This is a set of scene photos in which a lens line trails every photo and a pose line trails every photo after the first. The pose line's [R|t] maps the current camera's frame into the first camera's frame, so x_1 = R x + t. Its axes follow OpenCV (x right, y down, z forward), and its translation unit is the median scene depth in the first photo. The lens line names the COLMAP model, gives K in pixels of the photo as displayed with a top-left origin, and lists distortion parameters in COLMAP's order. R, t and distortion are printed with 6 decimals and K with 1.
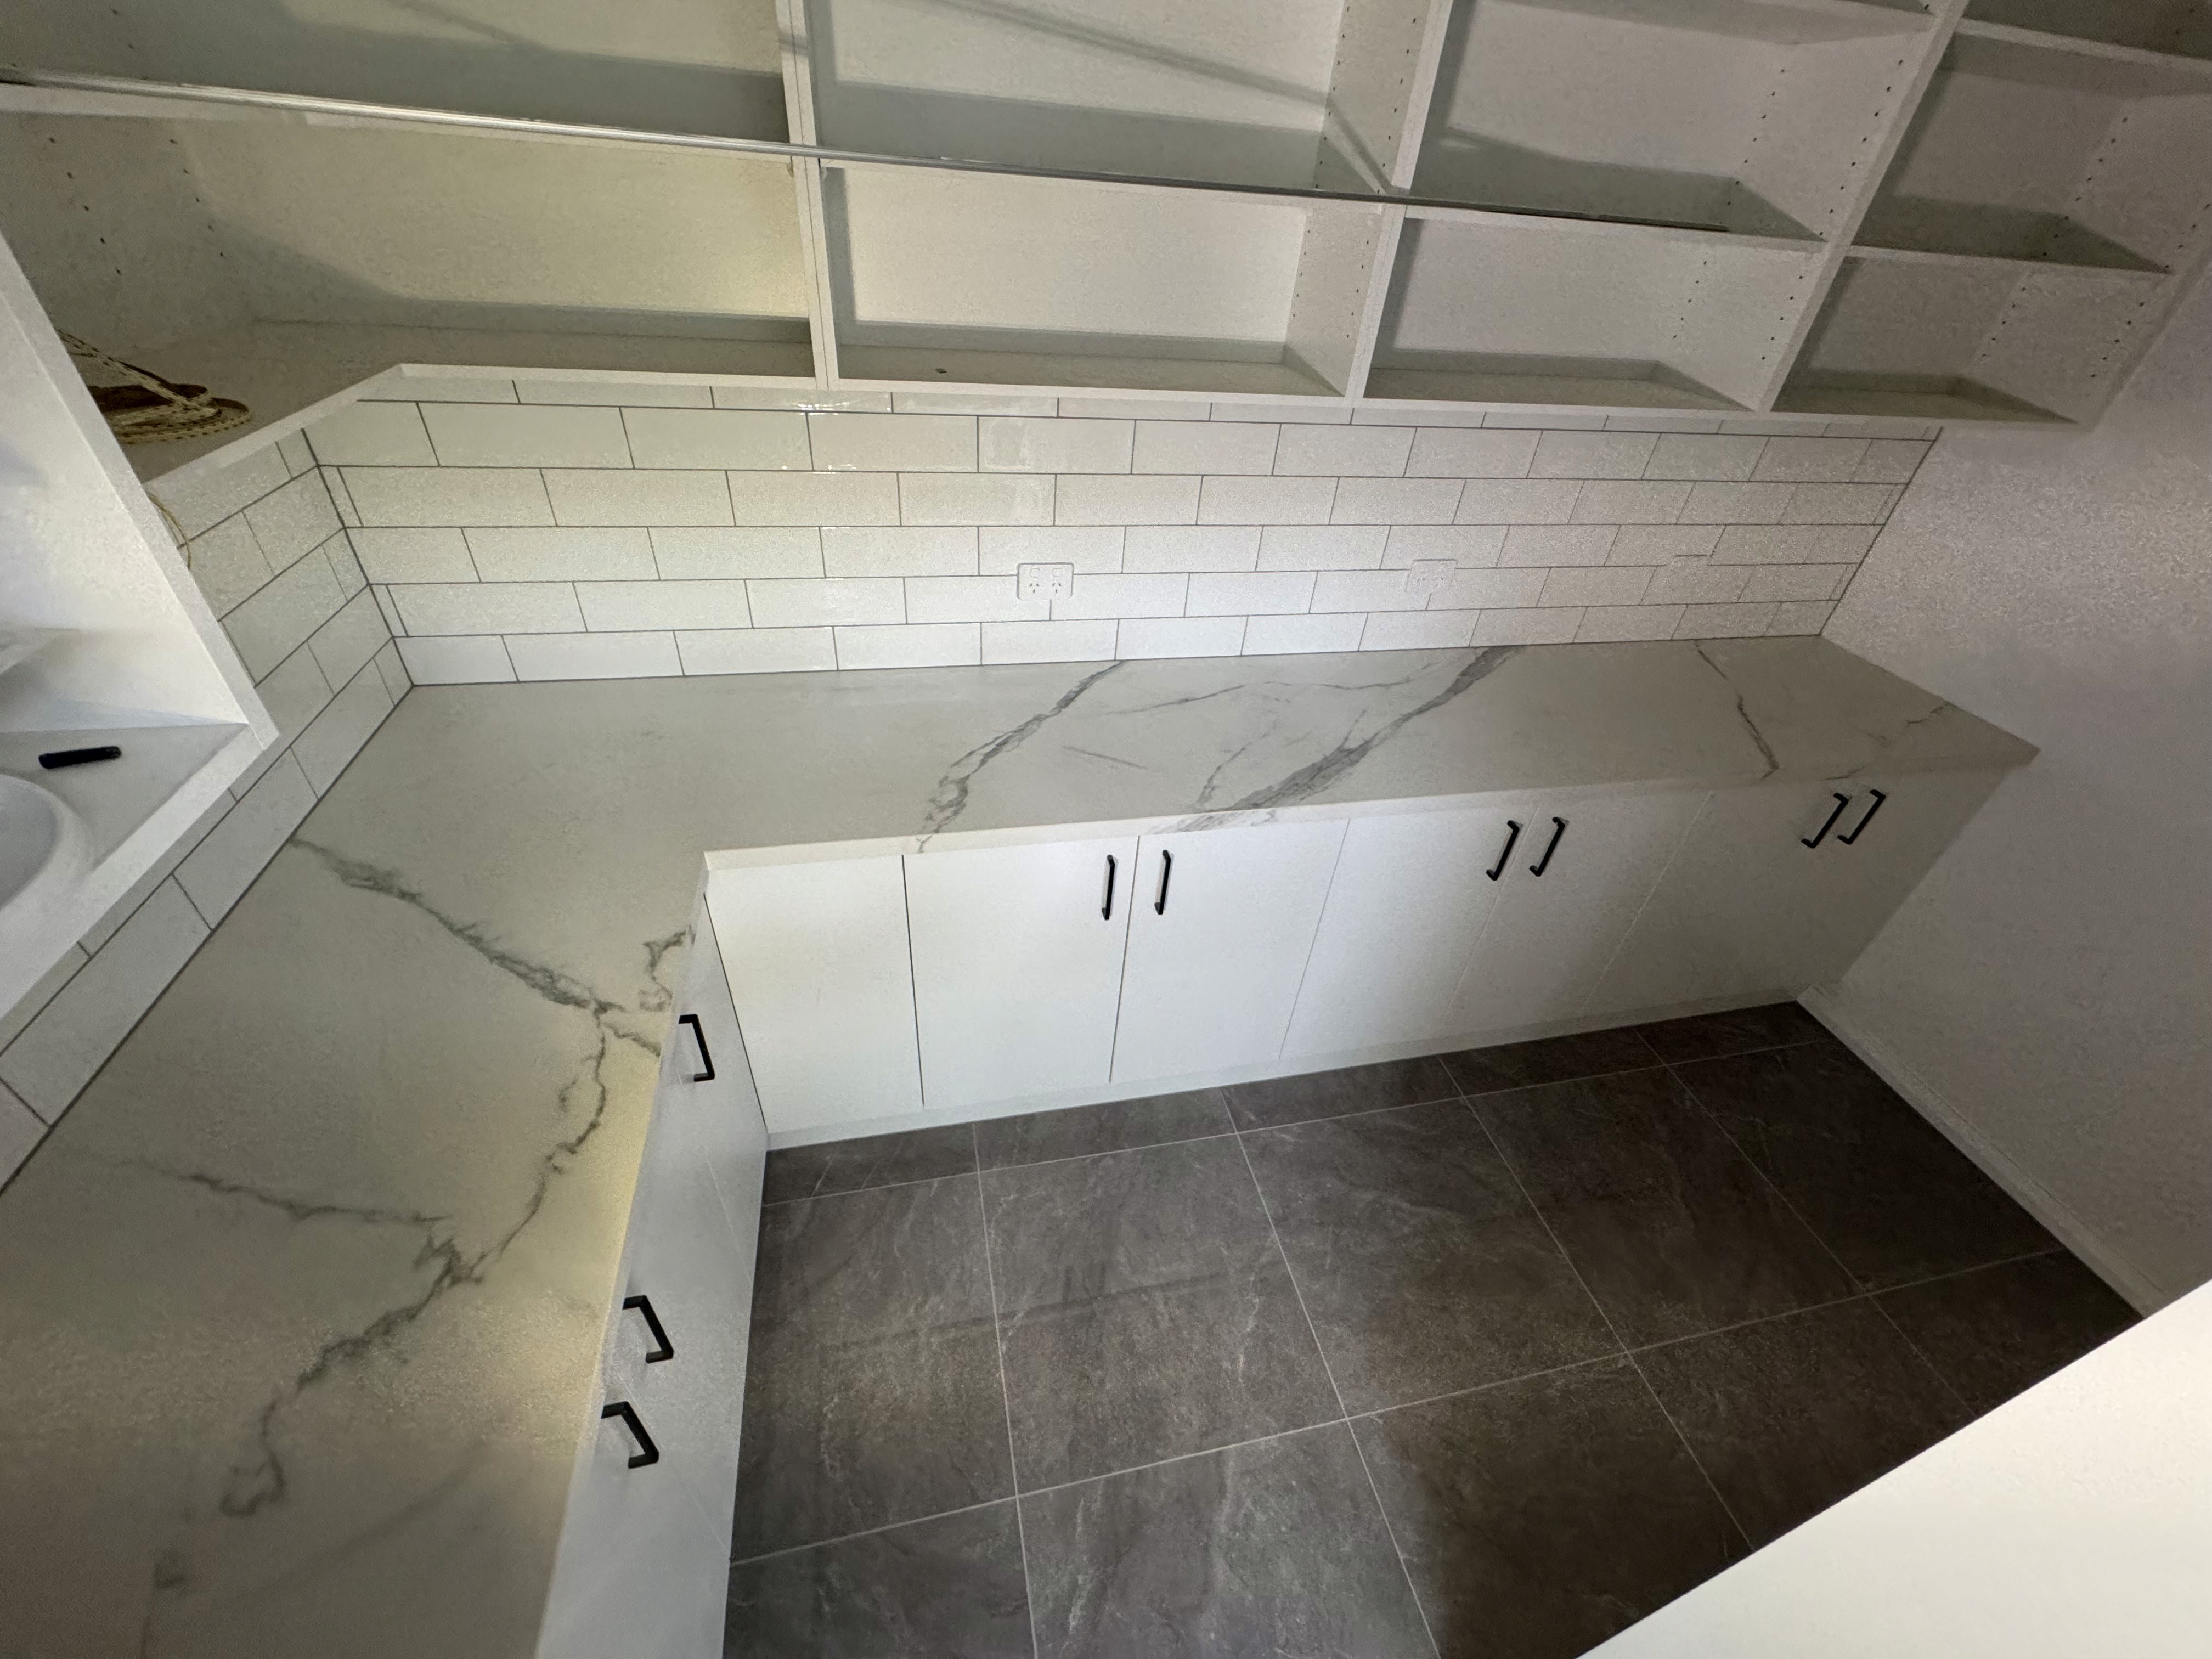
lens RADIAL K [[883.8, 0, 1106.0], [0, 883.8, 829.5], [0, 0, 1]] dist [0.002968, 0.000102]
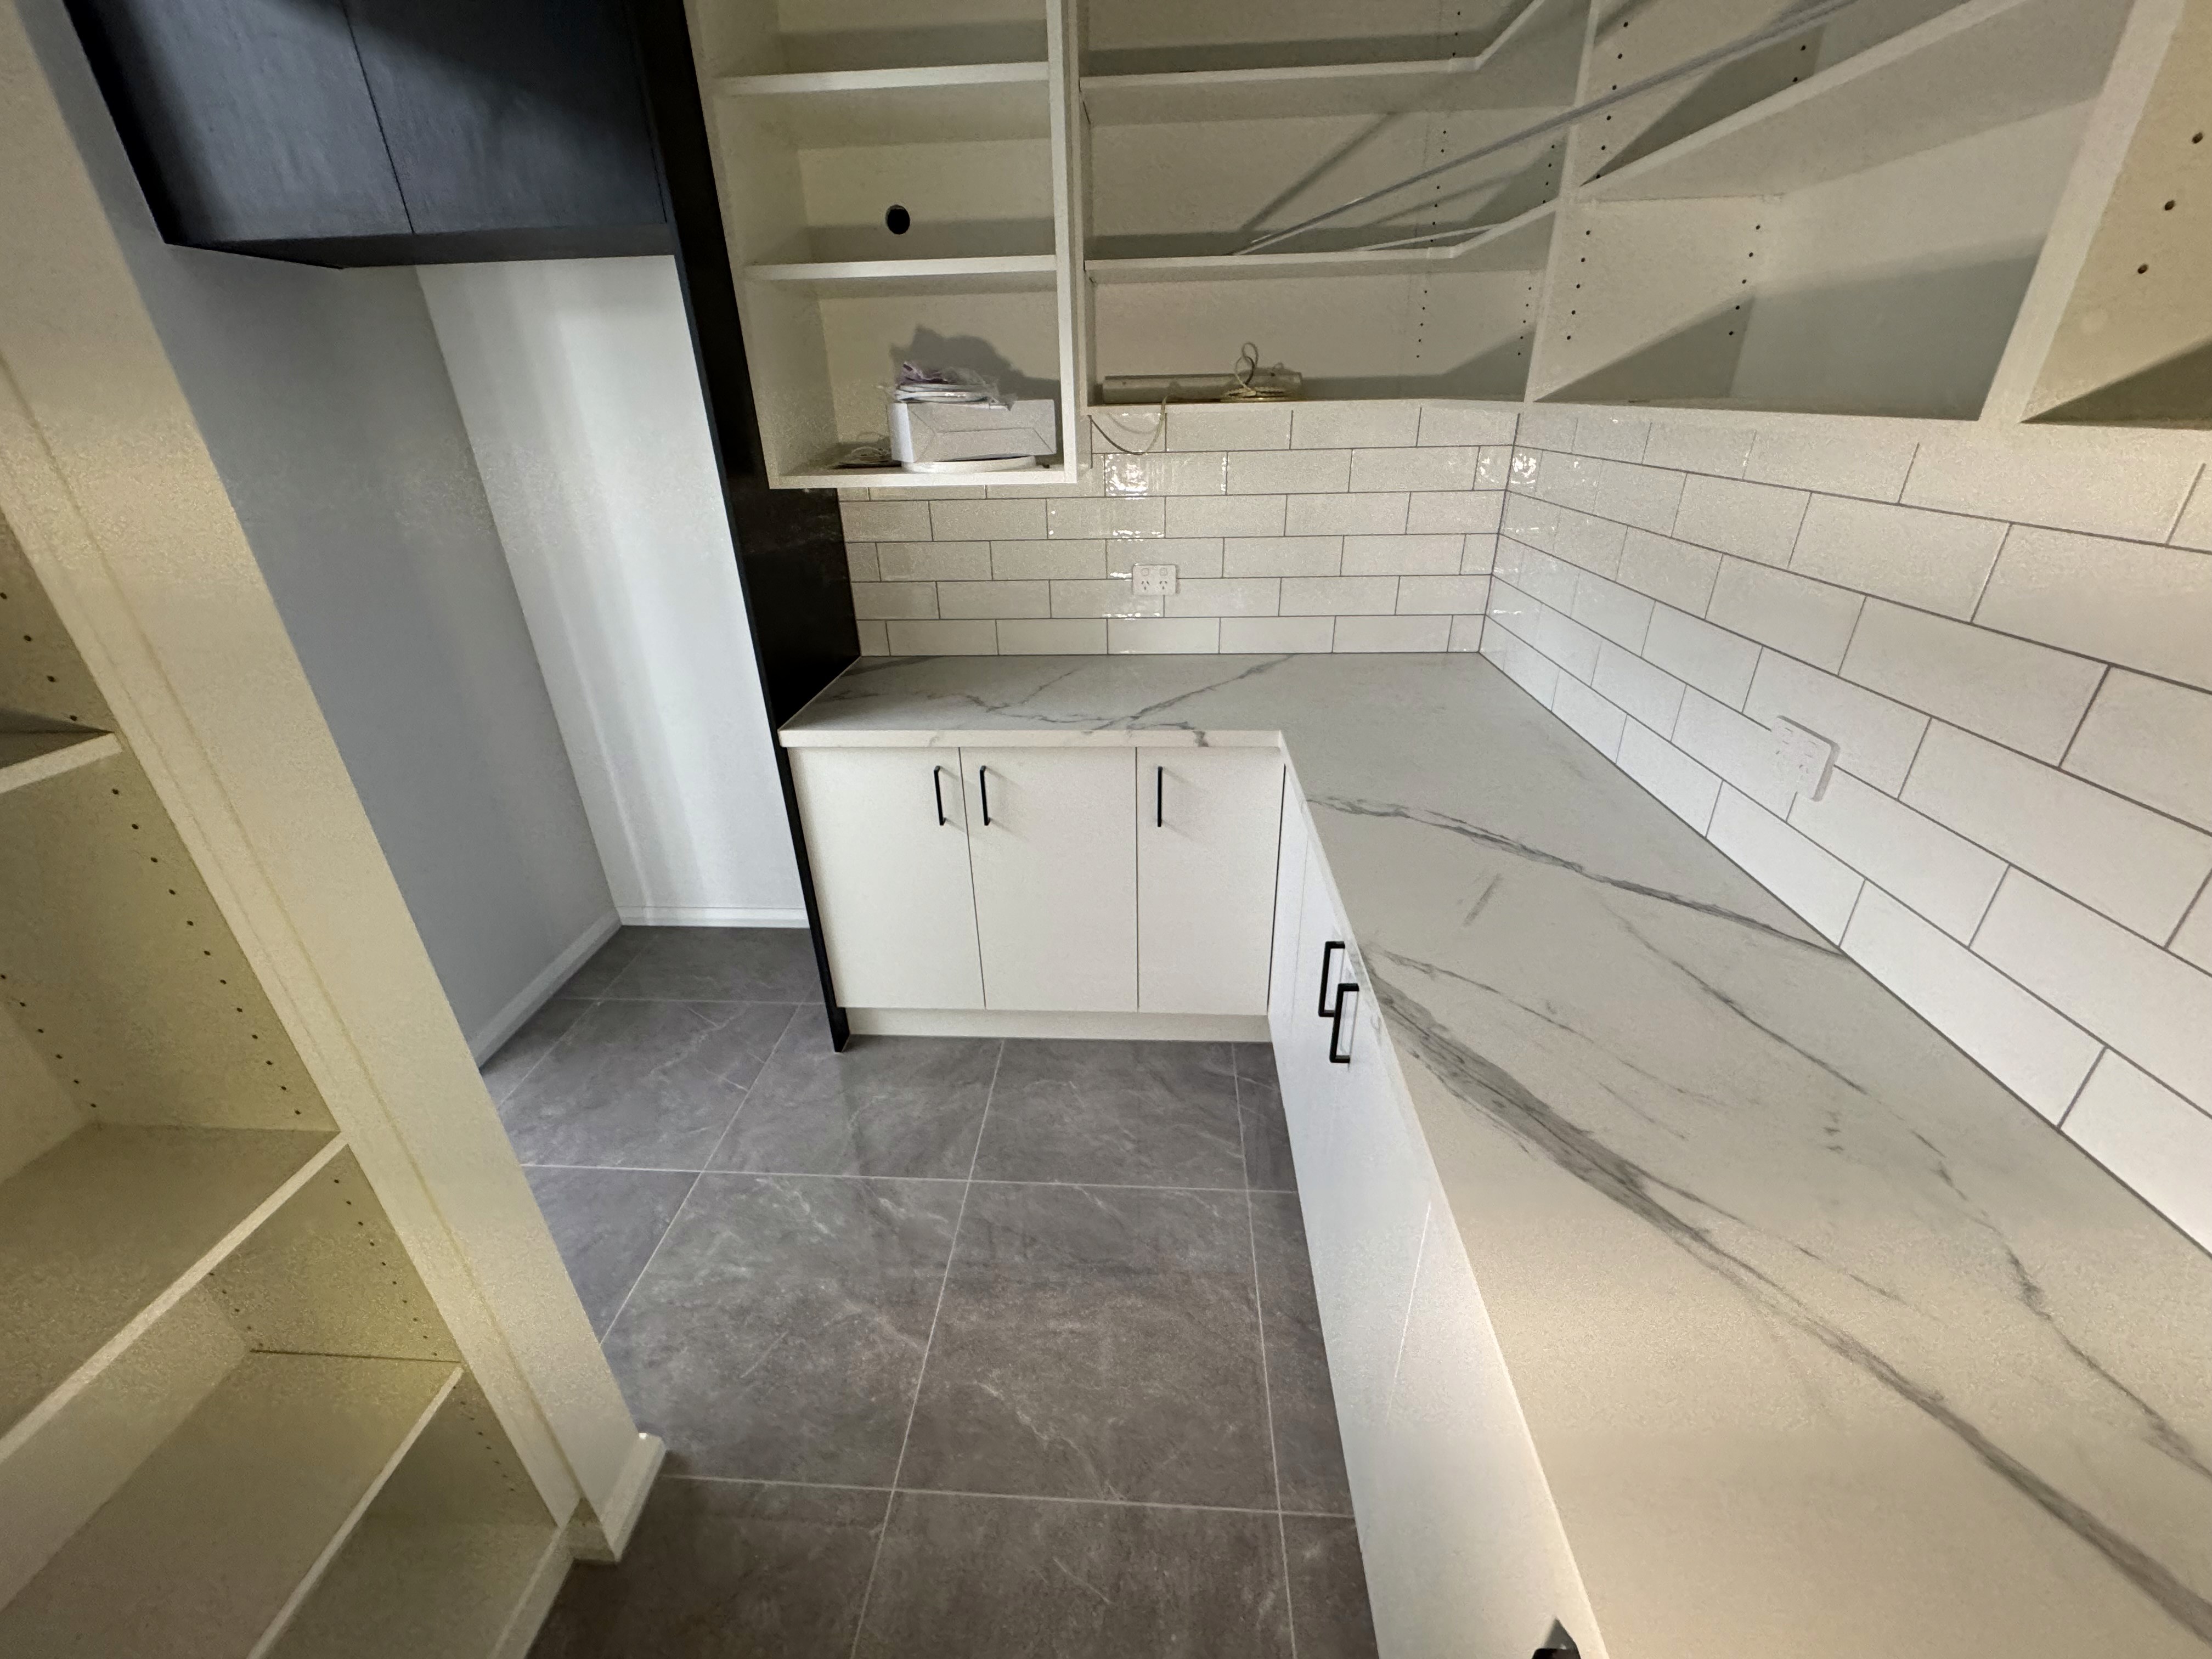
lens RADIAL K [[883.8, 0, 1106.0], [0, 883.8, 829.5], [0, 0, 1]] dist [0.002968, 0.000102]
pose [[-0.277403, 0.366662, -0.888035, 0.735056], [-0.575233, 0.676940, 0.459194, -0.283733], [0.769515, 0.638209, 0.023131, 0.715885]]
